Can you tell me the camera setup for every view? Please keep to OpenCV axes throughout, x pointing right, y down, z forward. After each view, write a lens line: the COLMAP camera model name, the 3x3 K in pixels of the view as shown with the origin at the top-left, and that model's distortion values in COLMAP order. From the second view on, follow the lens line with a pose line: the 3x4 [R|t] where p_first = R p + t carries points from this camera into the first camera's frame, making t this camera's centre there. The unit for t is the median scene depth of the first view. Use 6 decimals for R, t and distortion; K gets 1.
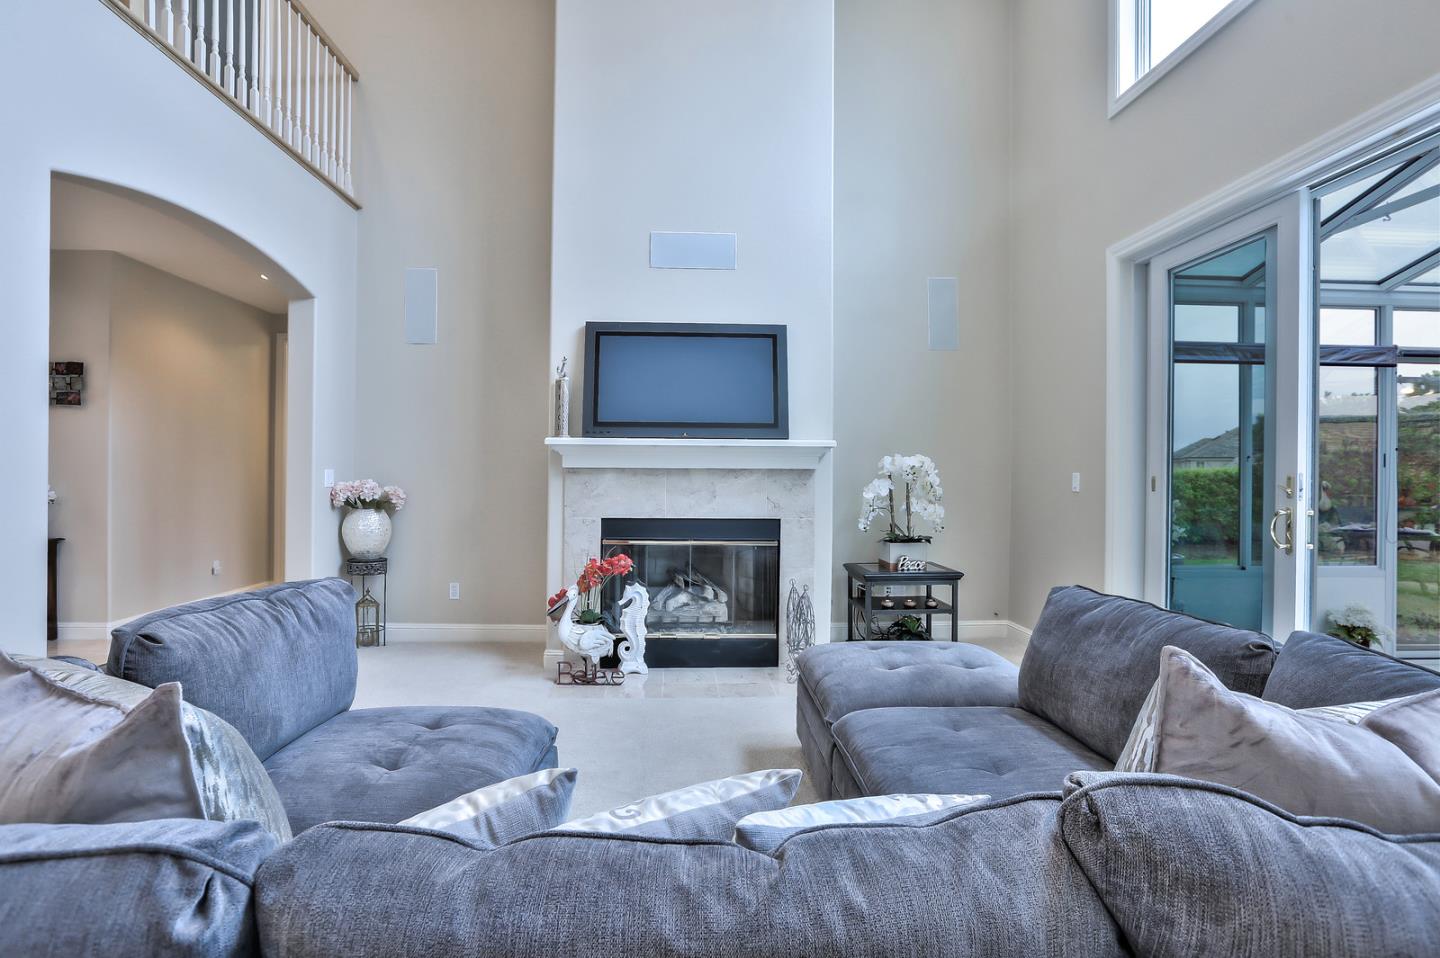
lens RADIAL K [[671.0, 0, 712.2], [0, 671.0, 473.1], [0, 0, 1]] dist [-0.050052, 0.021453]
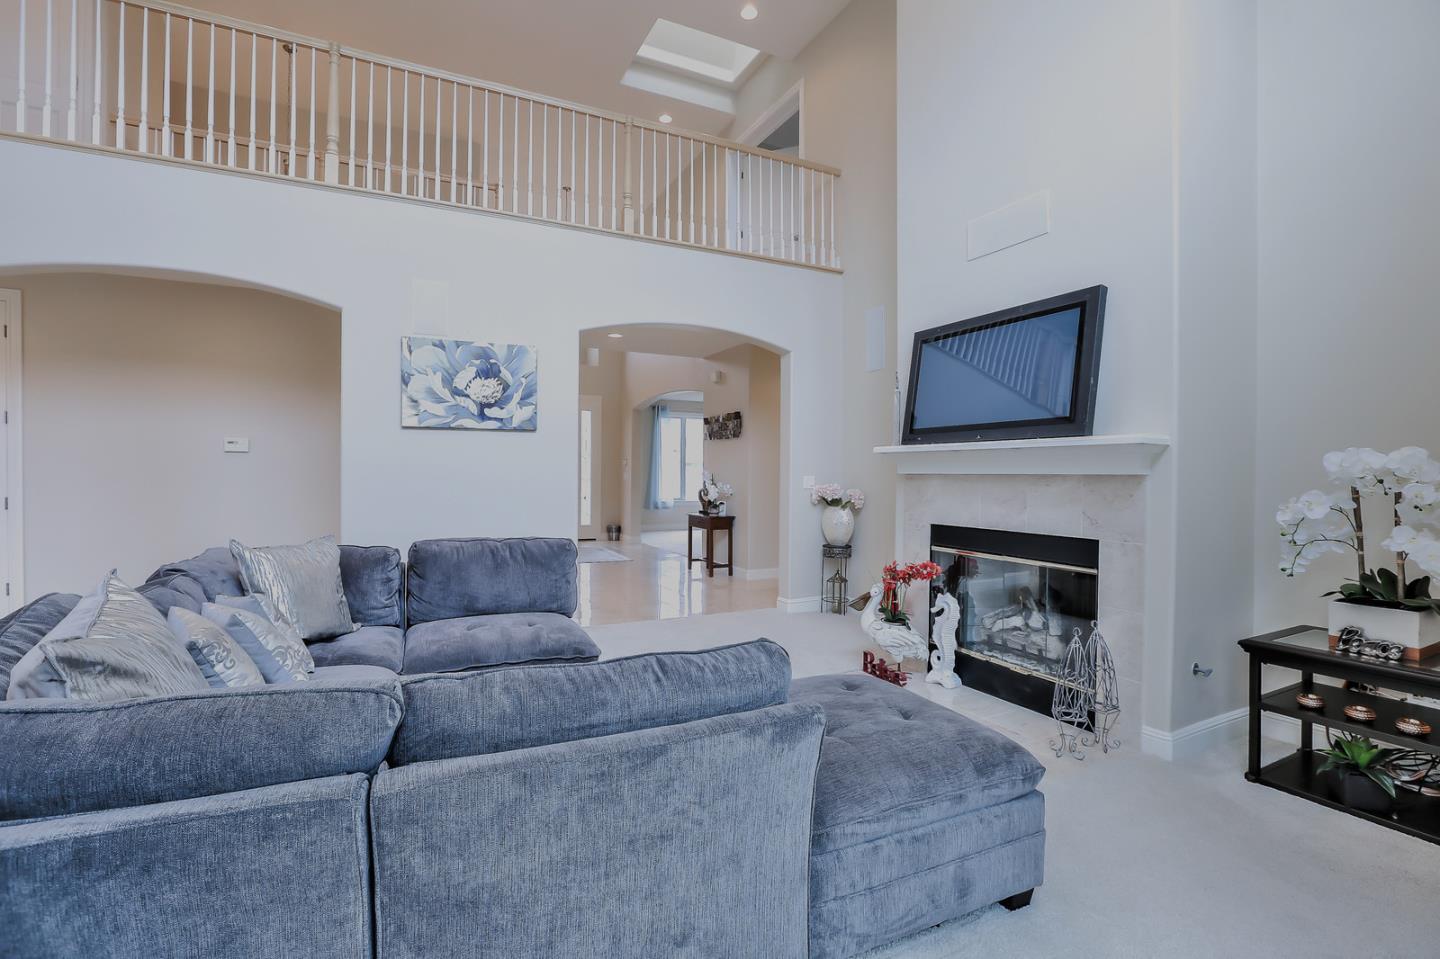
lens RADIAL K [[671.0, 0, 712.2], [0, 671.0, 473.6], [0, 0, 1]] dist [-0.050052, 0.021453]
pose [[0.410875, -0.000537, -0.911691, 0.612640], [0.006713, 0.999974, 0.002437, -0.012759], [0.911667, -0.007122, 0.410868, 0.289072]]
